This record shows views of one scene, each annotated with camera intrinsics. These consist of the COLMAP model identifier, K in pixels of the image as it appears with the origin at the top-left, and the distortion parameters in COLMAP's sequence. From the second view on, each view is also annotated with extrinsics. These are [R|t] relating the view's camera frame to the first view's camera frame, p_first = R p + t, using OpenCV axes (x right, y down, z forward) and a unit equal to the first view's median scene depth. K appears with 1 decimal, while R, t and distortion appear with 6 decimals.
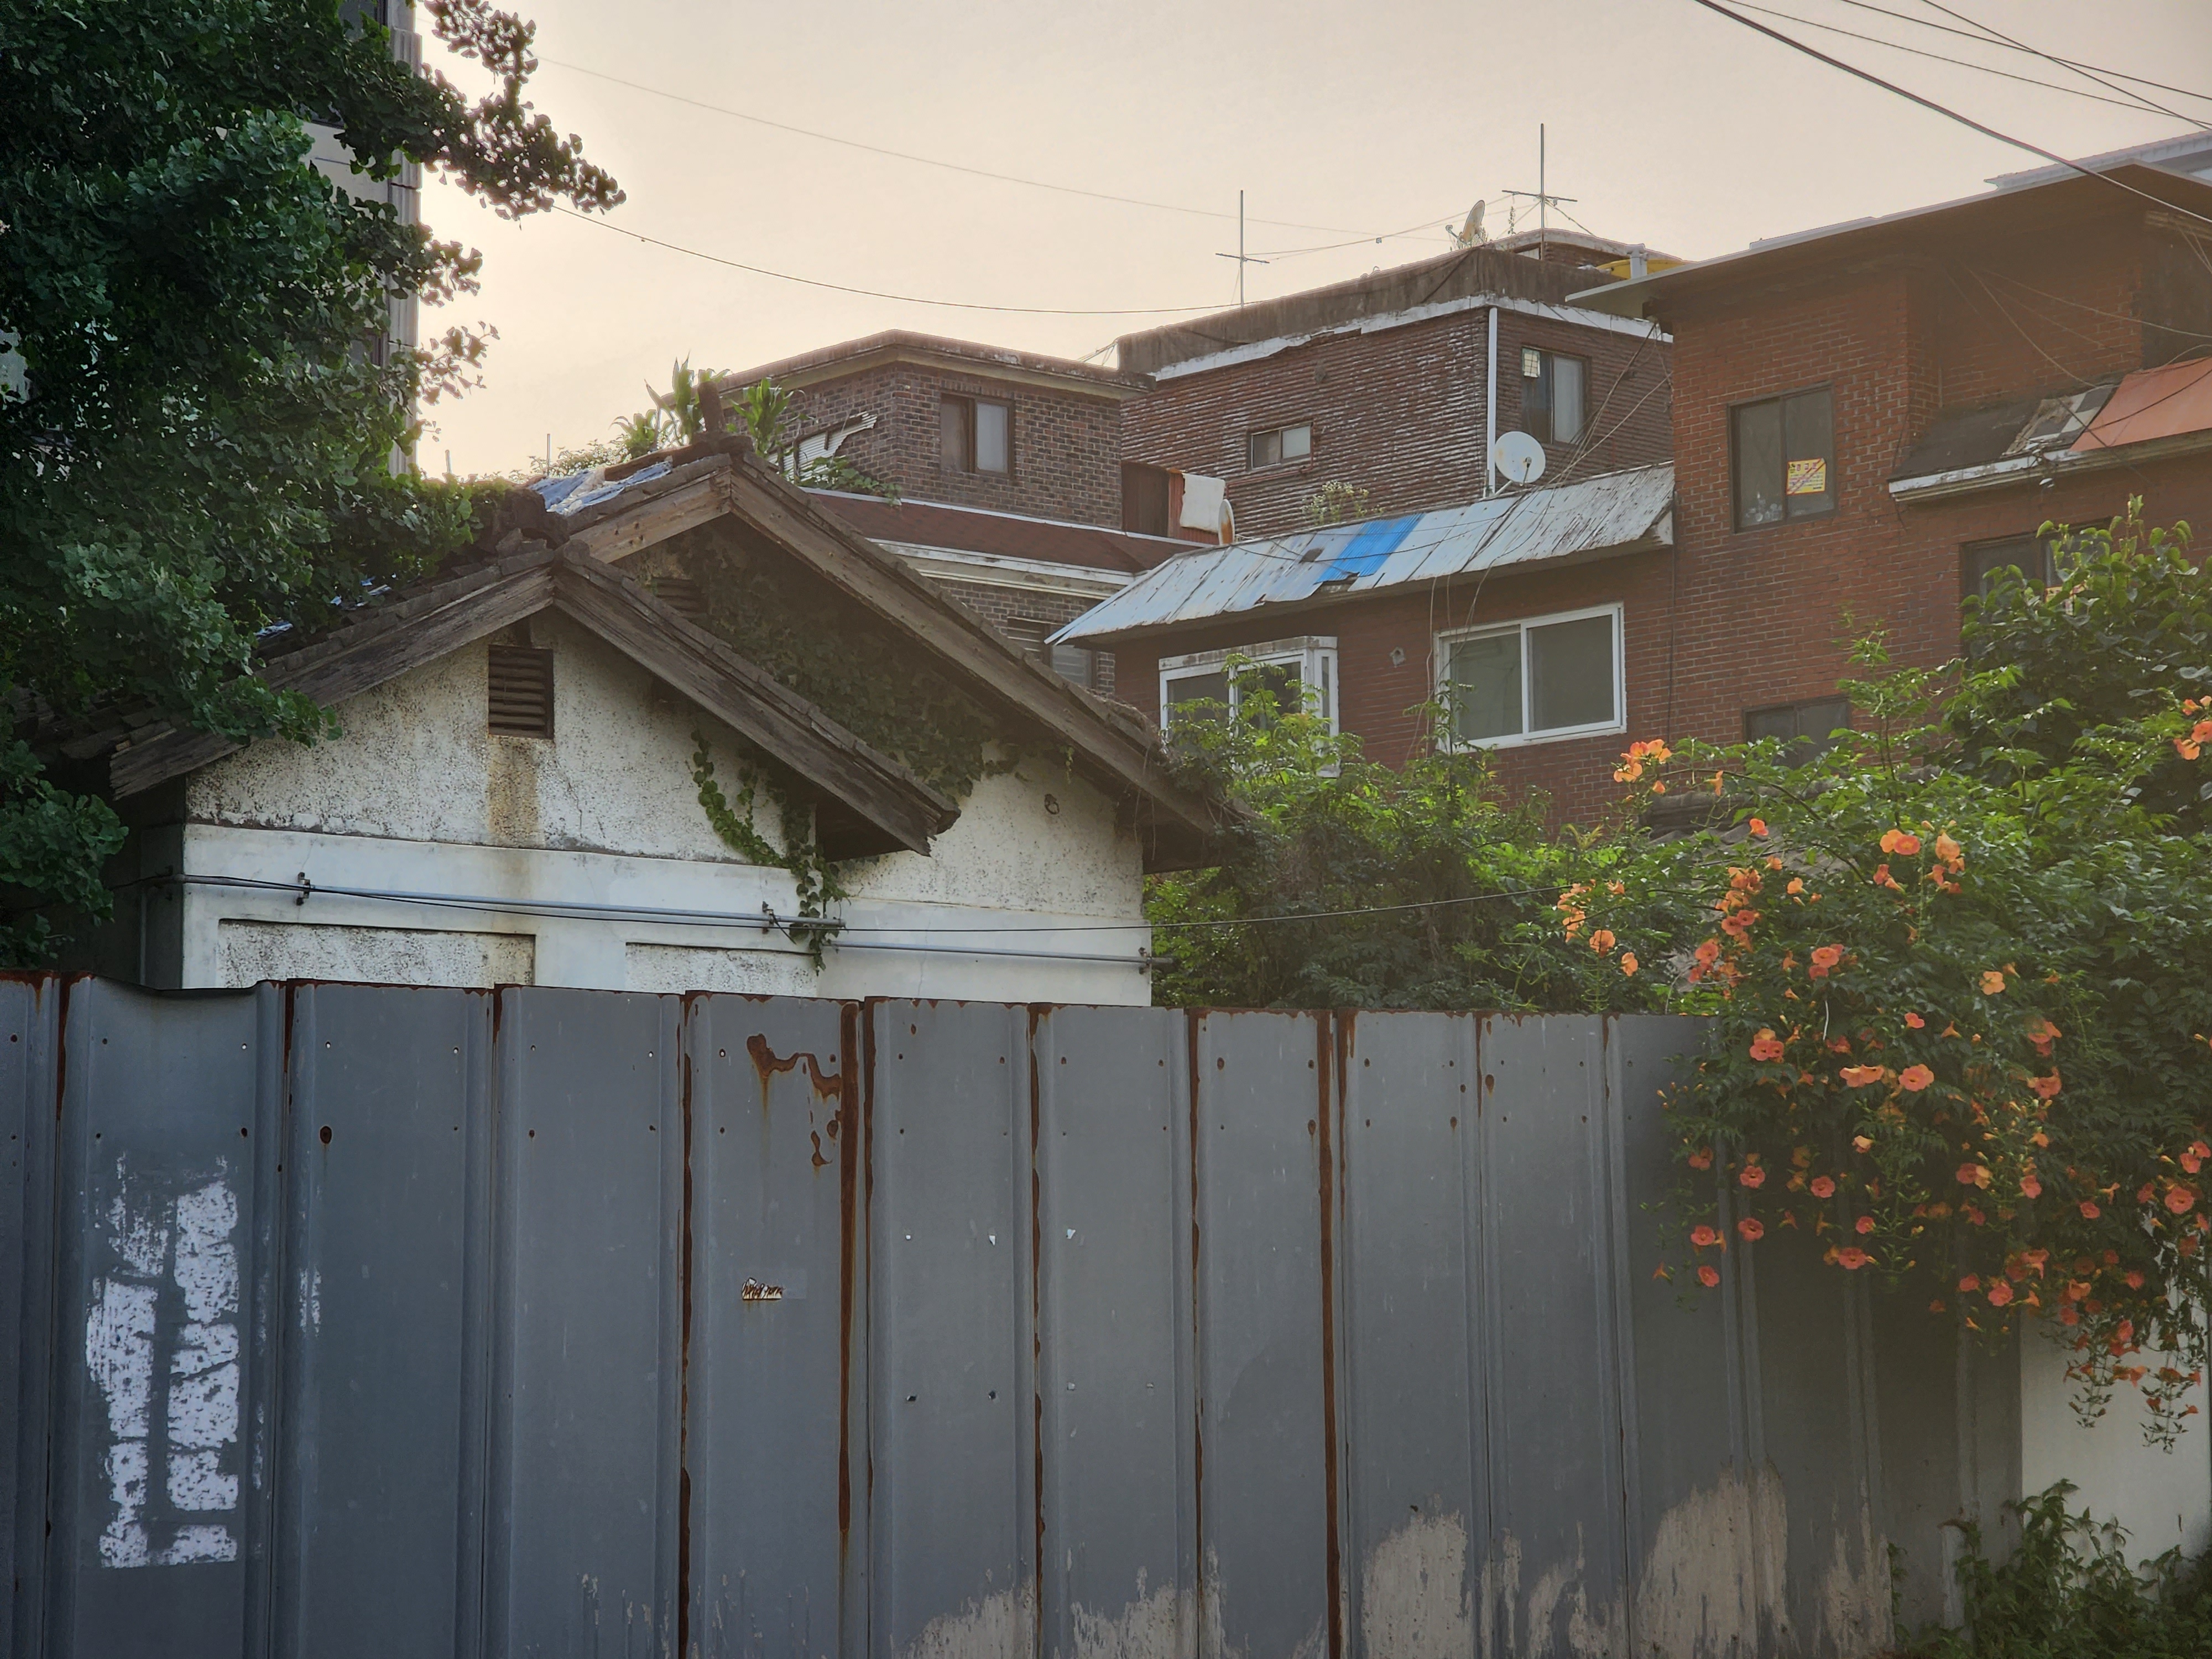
lens RADIAL K [[4159.0, 0, 1108.5], [0, 4159.0, 686.6], [0, 0, 1]] dist [-0.334766, 3.479011]
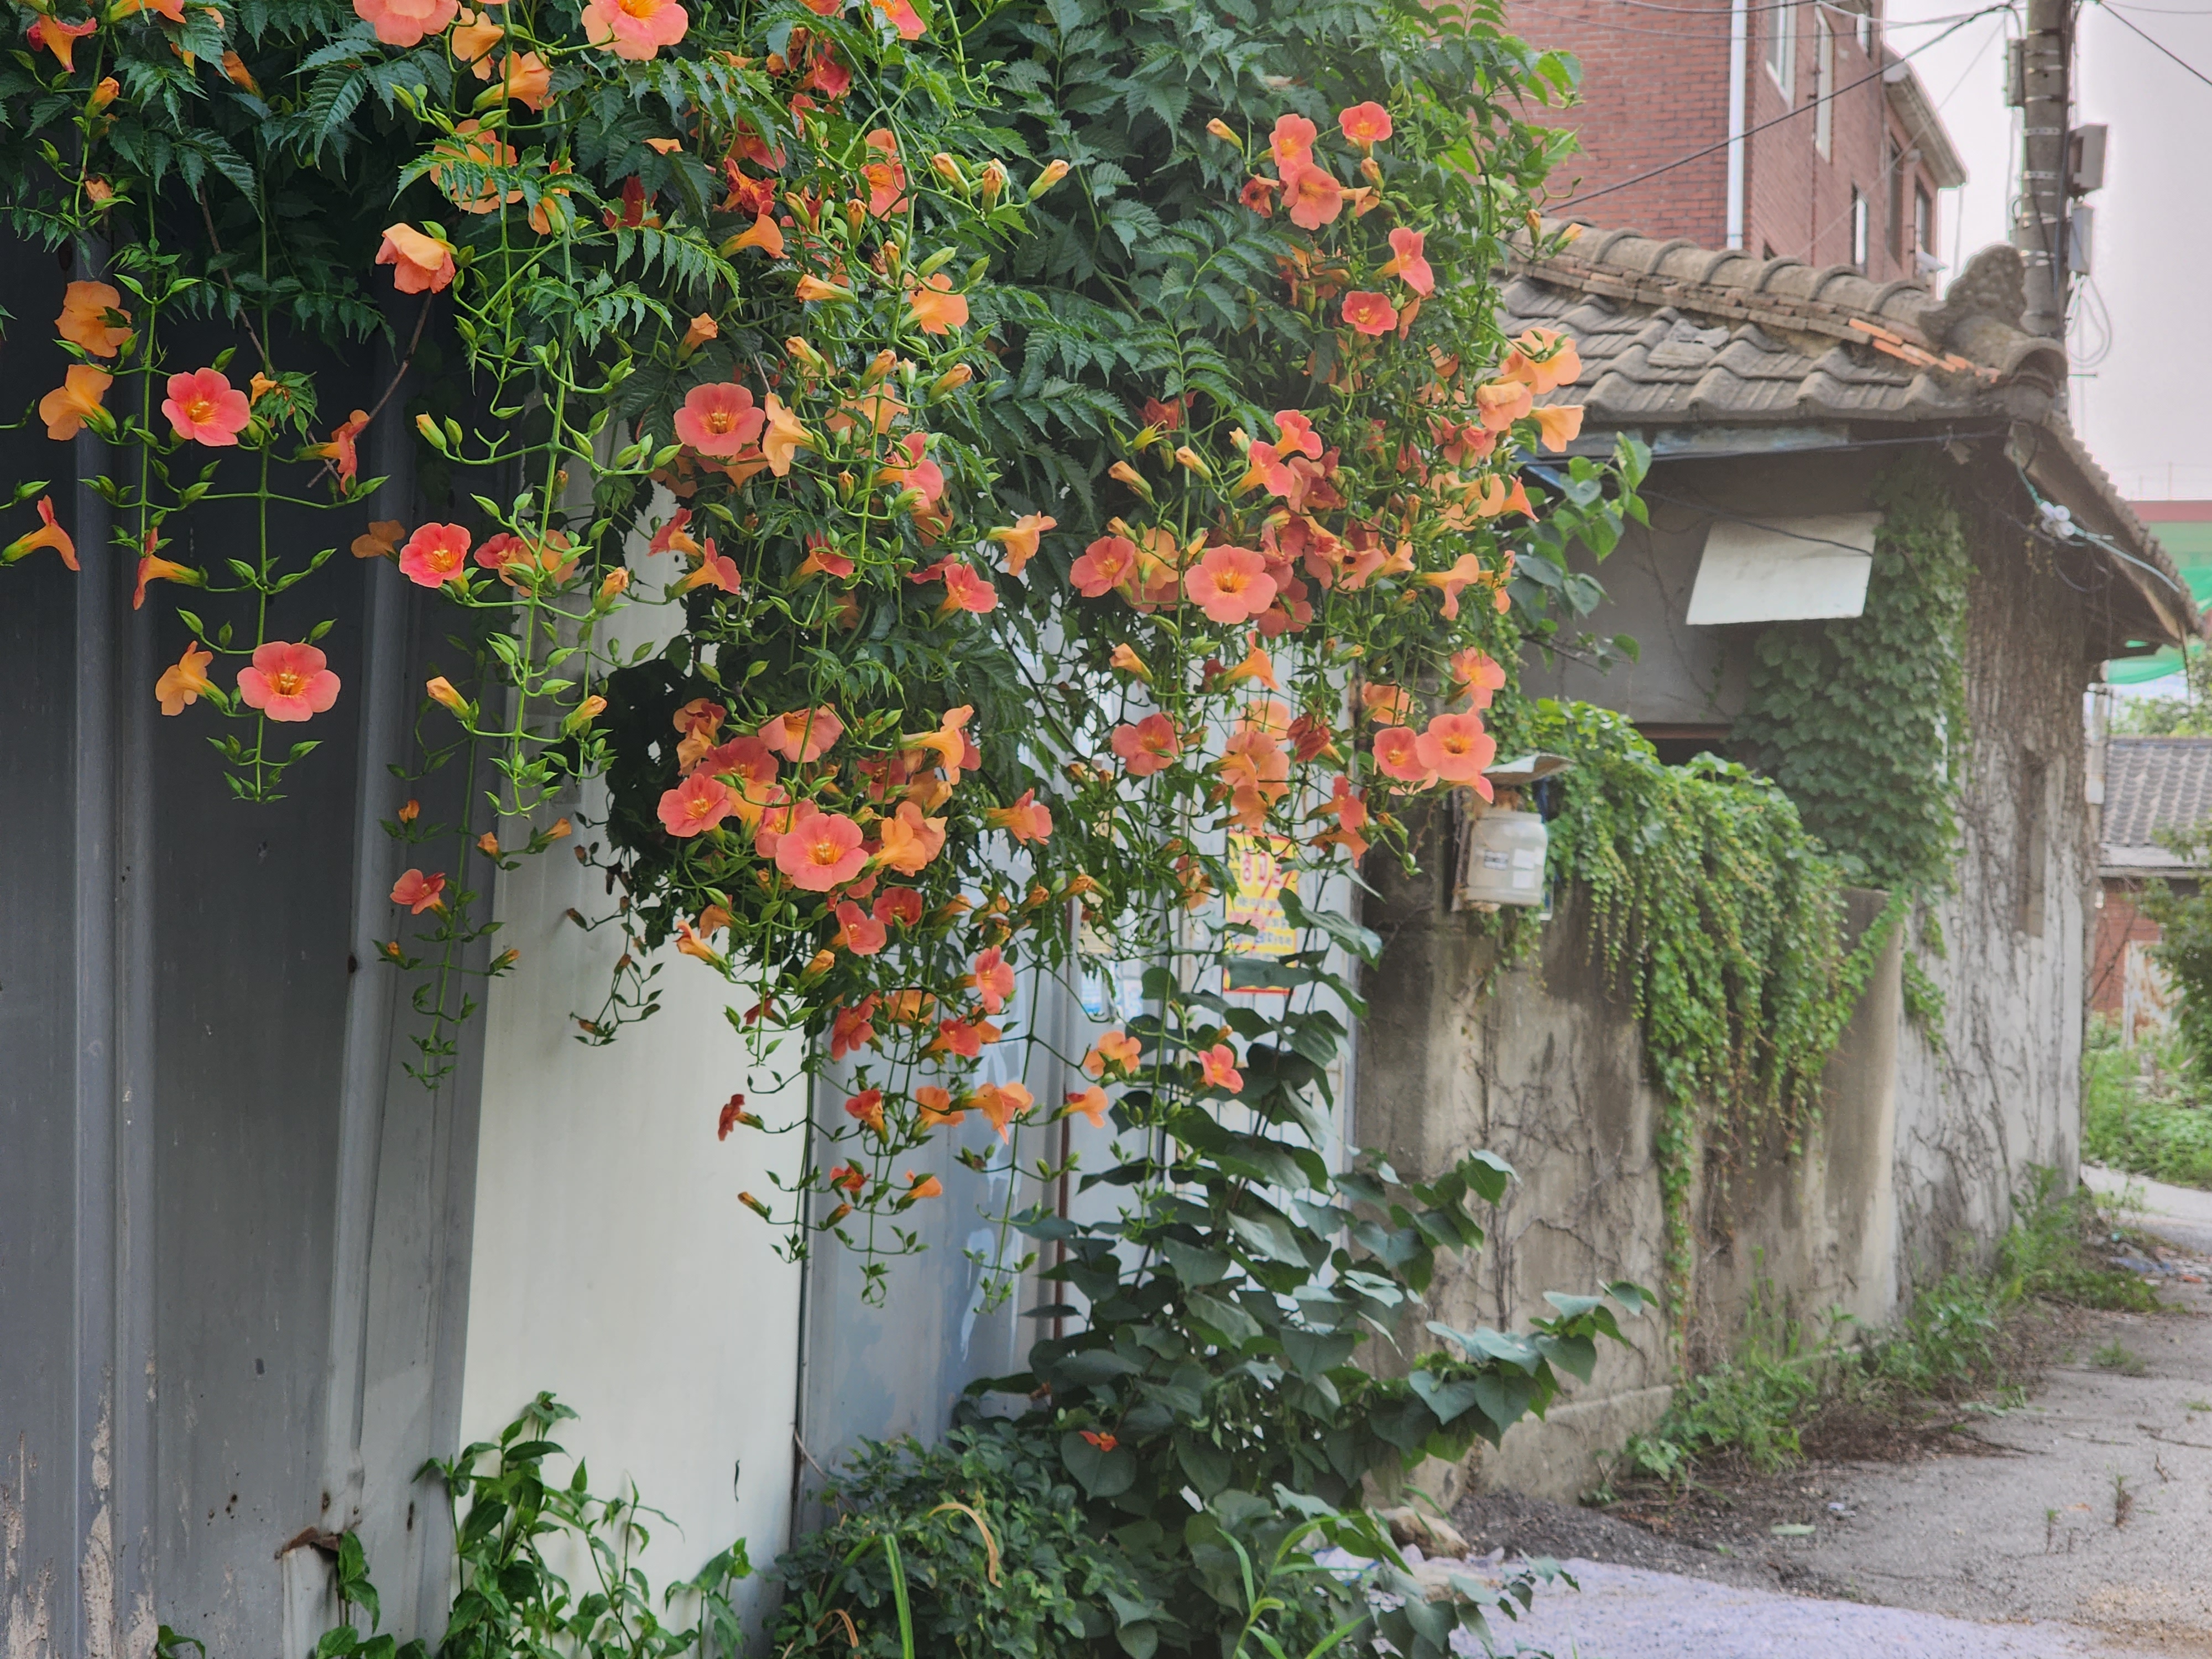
lens RADIAL K [[4152.6, 0, 1106.0], [0, 4152.6, 829.5], [0, 0, 1]] dist [0.101408, -0.053424]
pose [[0.851136, 0.048403, 0.522708, 0.053054], [-0.091550, 0.994167, 0.057012, 0.082109], [-0.516900, -0.096379, 0.850603, 0.472564]]
